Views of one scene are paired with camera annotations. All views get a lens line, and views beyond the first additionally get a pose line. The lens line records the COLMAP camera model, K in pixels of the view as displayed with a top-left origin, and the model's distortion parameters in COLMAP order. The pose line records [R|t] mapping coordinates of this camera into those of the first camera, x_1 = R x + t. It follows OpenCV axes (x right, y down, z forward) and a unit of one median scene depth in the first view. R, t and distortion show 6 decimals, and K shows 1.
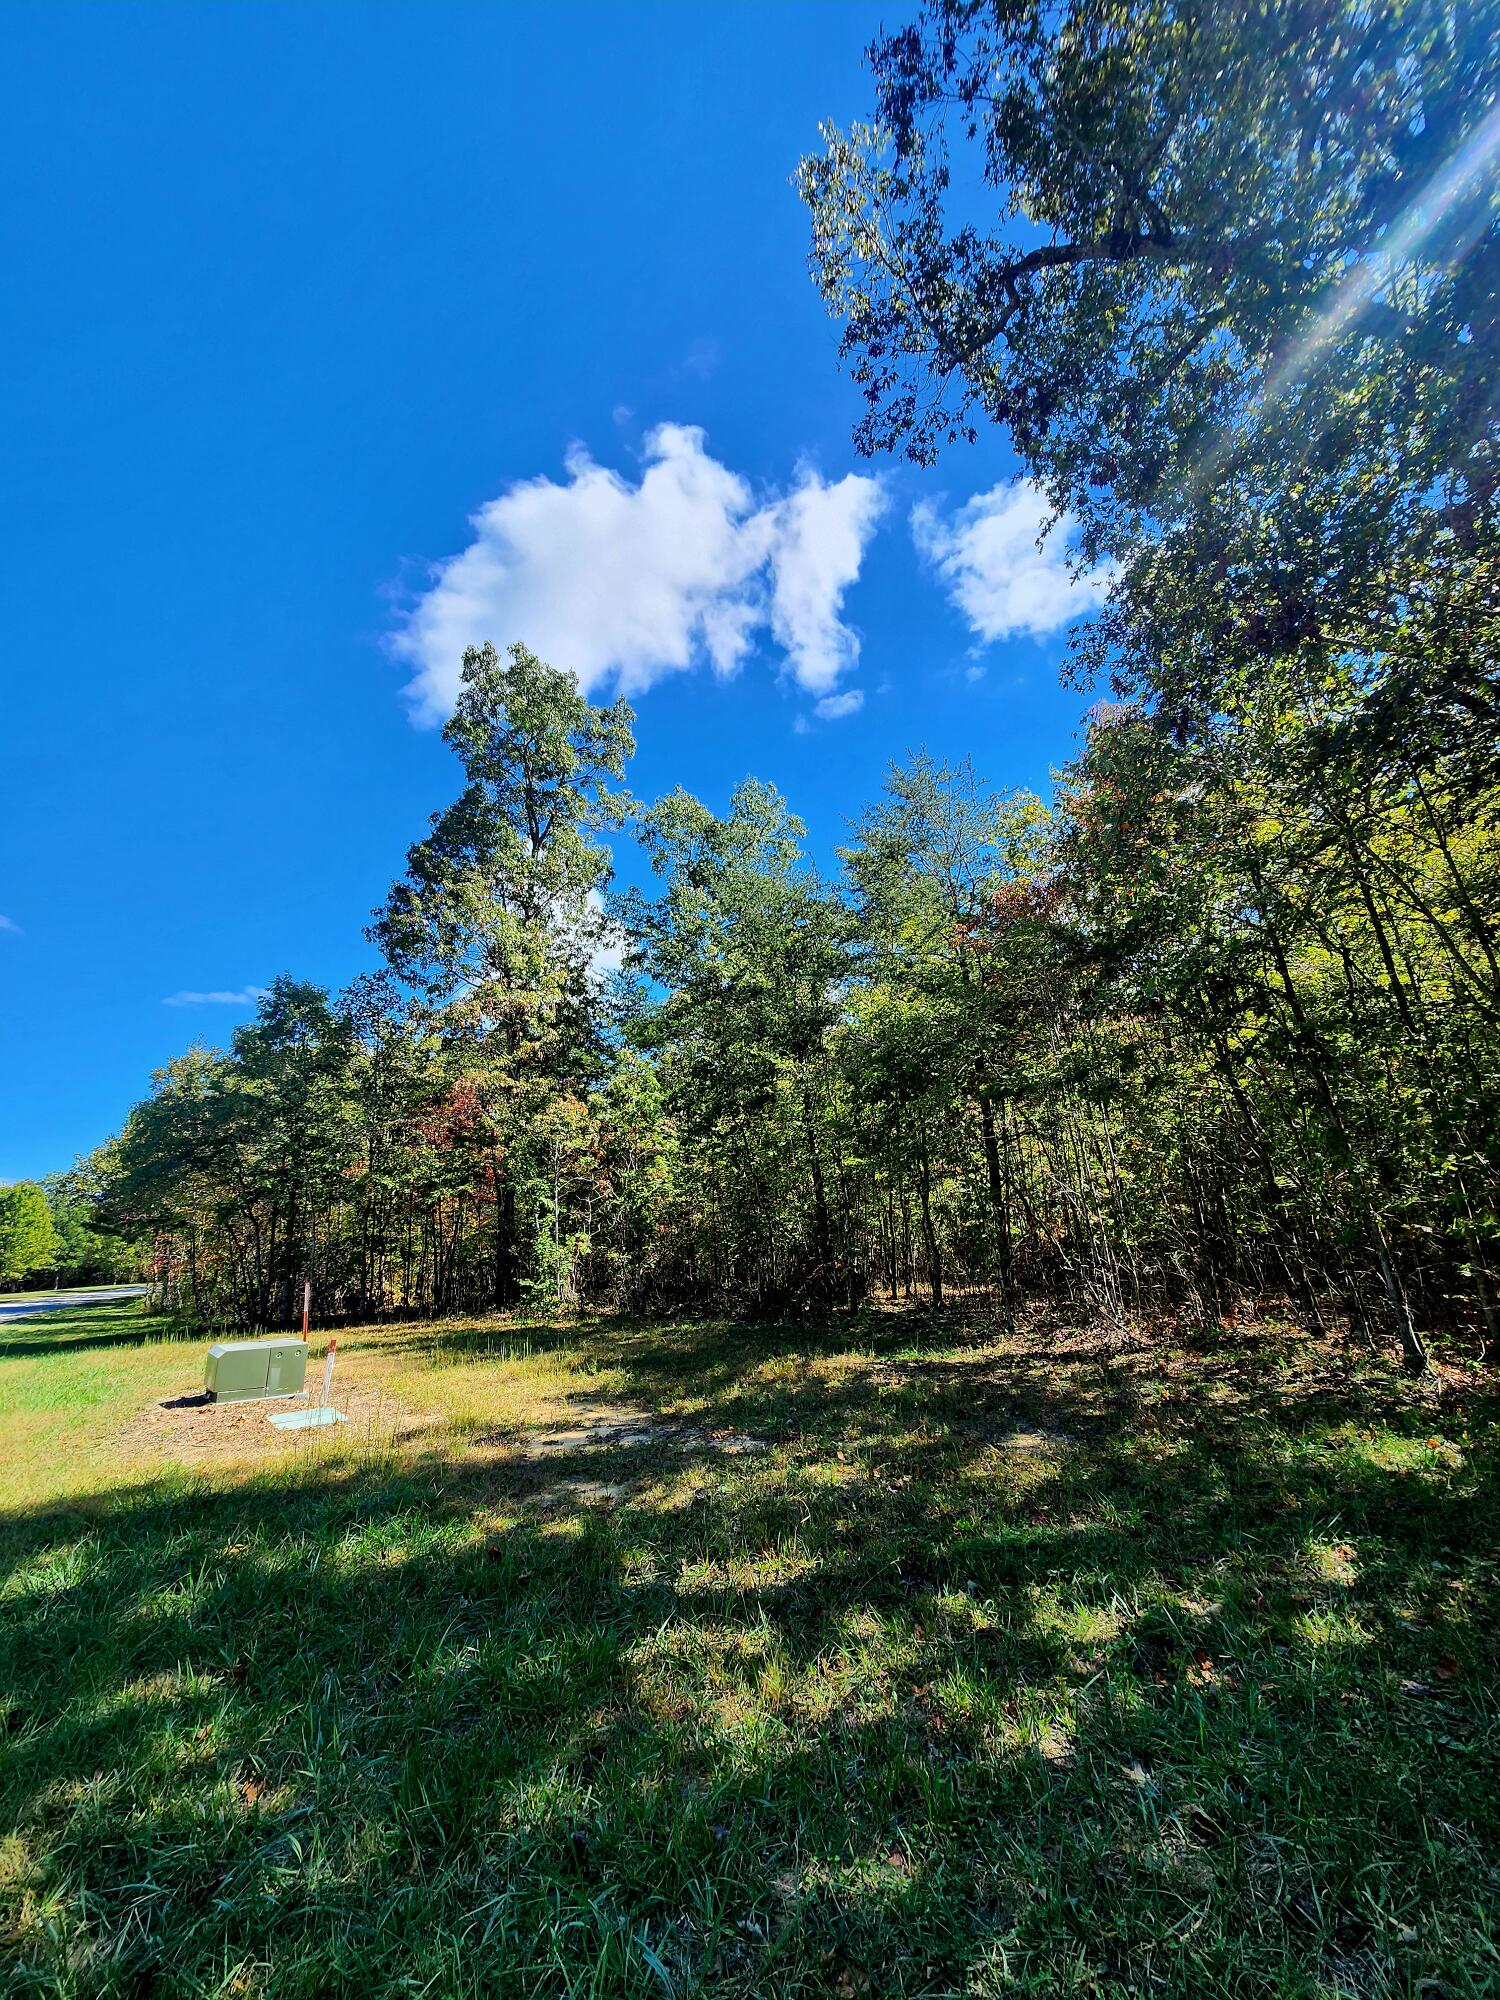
lens RADIAL K [[803.9, 0, 749.8], [0, 803.9, 1002.4], [0, 0, 1]] dist [-0.002787, -0.000014]
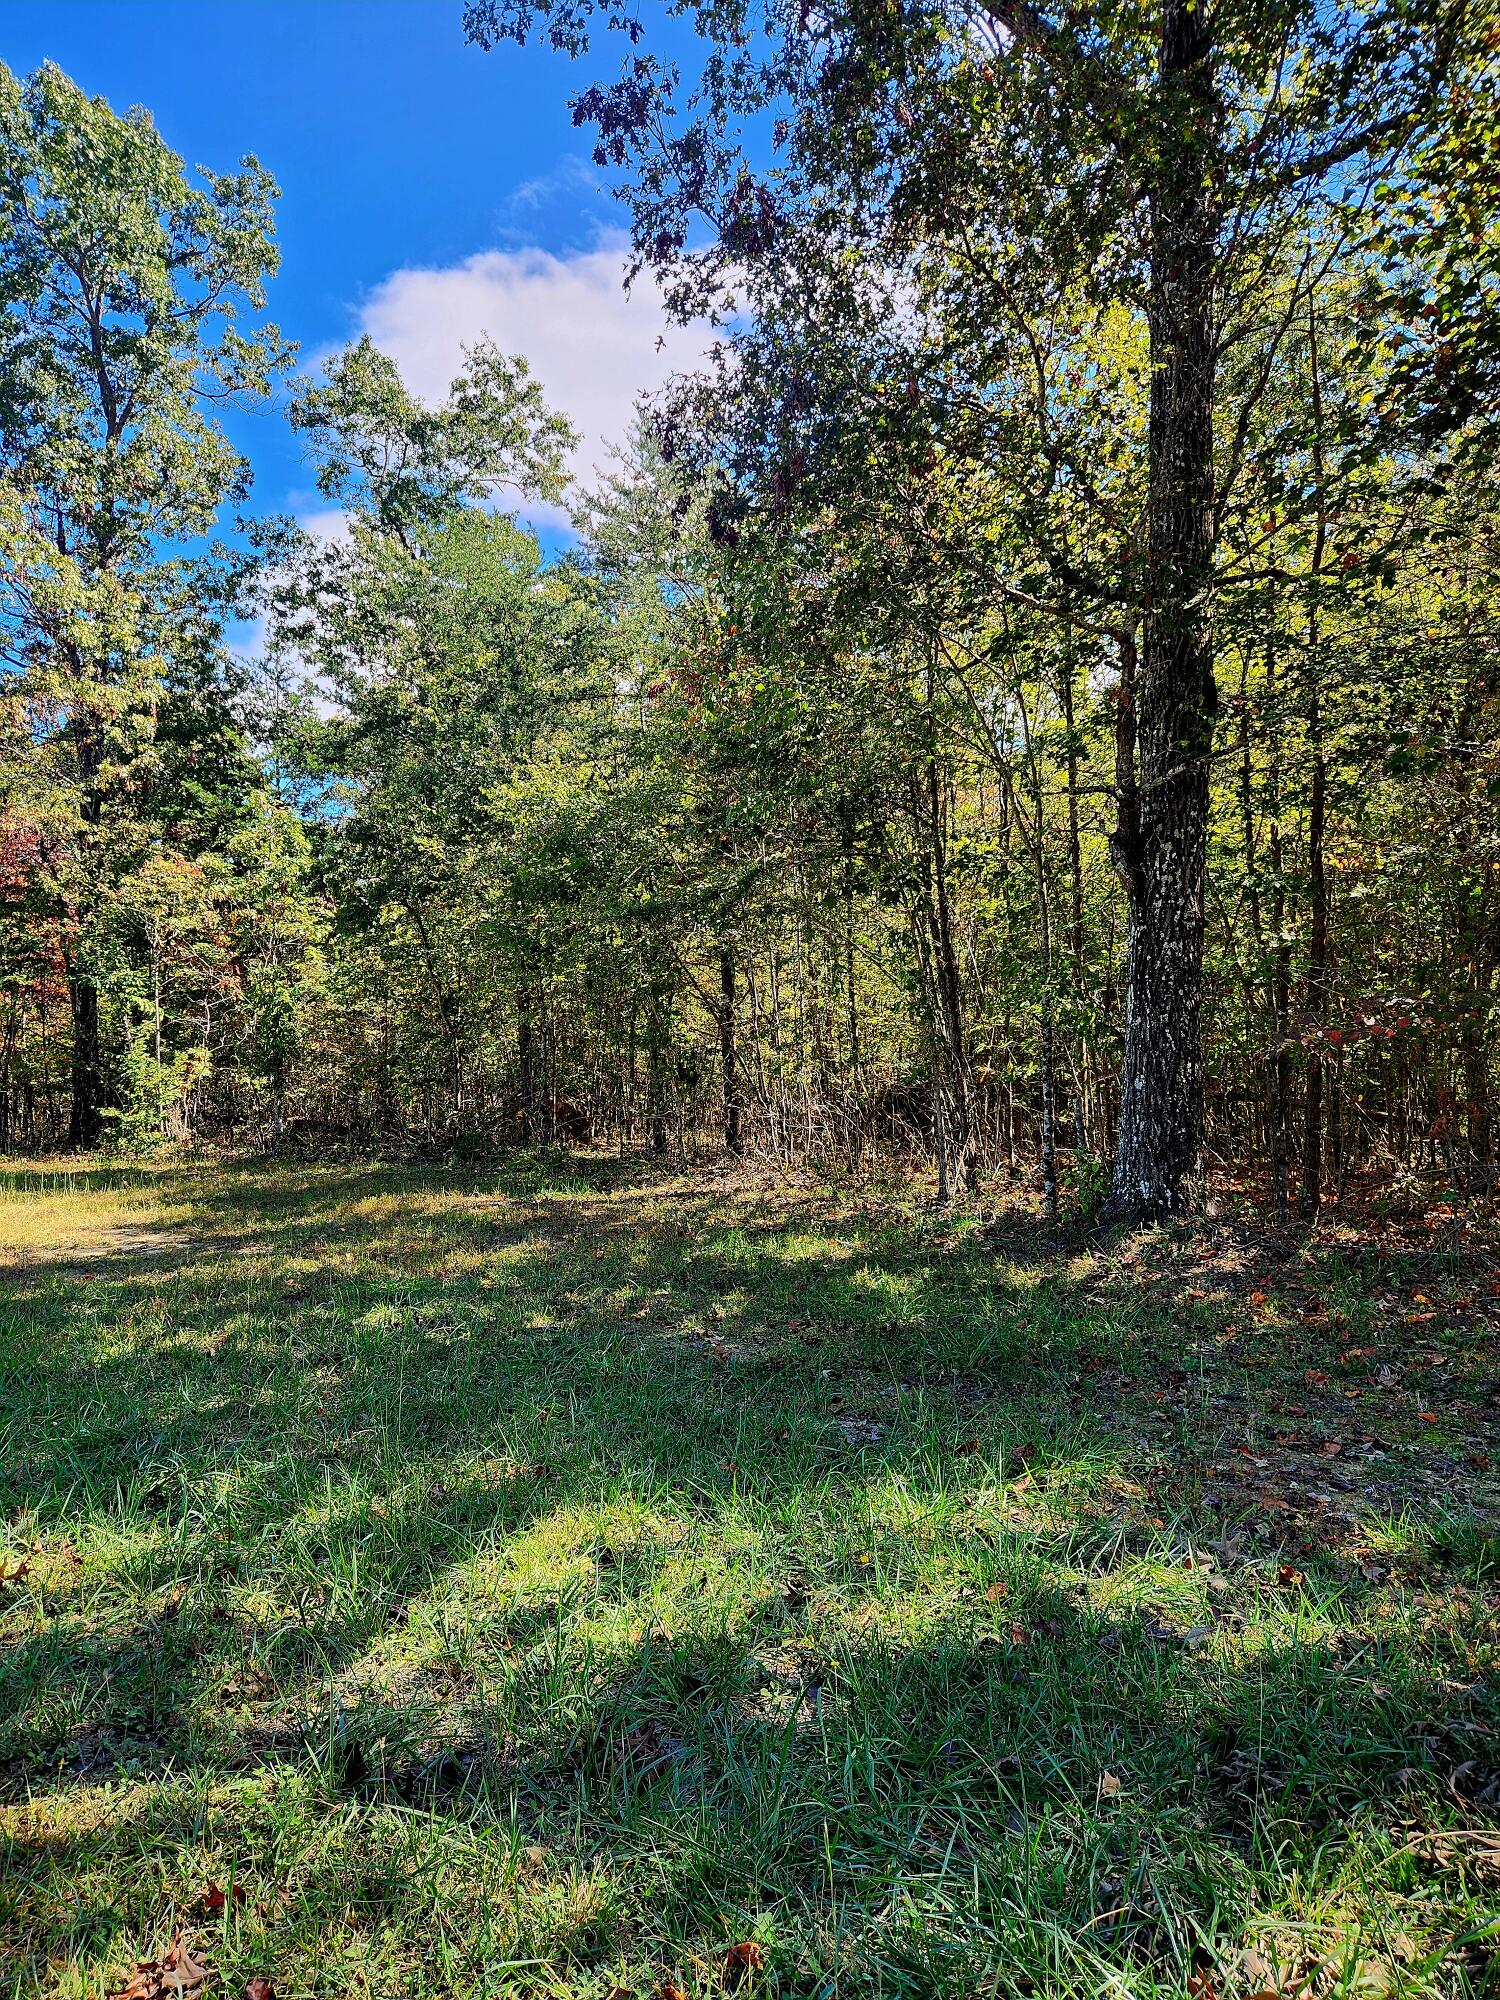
lens RADIAL K [[1341.2, 0, 750.3], [0, 1341.2, 997.6], [0, 0, 1]] dist [0.048318, 0.000914]
pose [[0.989602, 0.041288, 0.137781, 0.105407], [-0.071464, 0.972451, 0.221881, -0.053678], [-0.124825, -0.229421, 0.965290, -0.193390]]
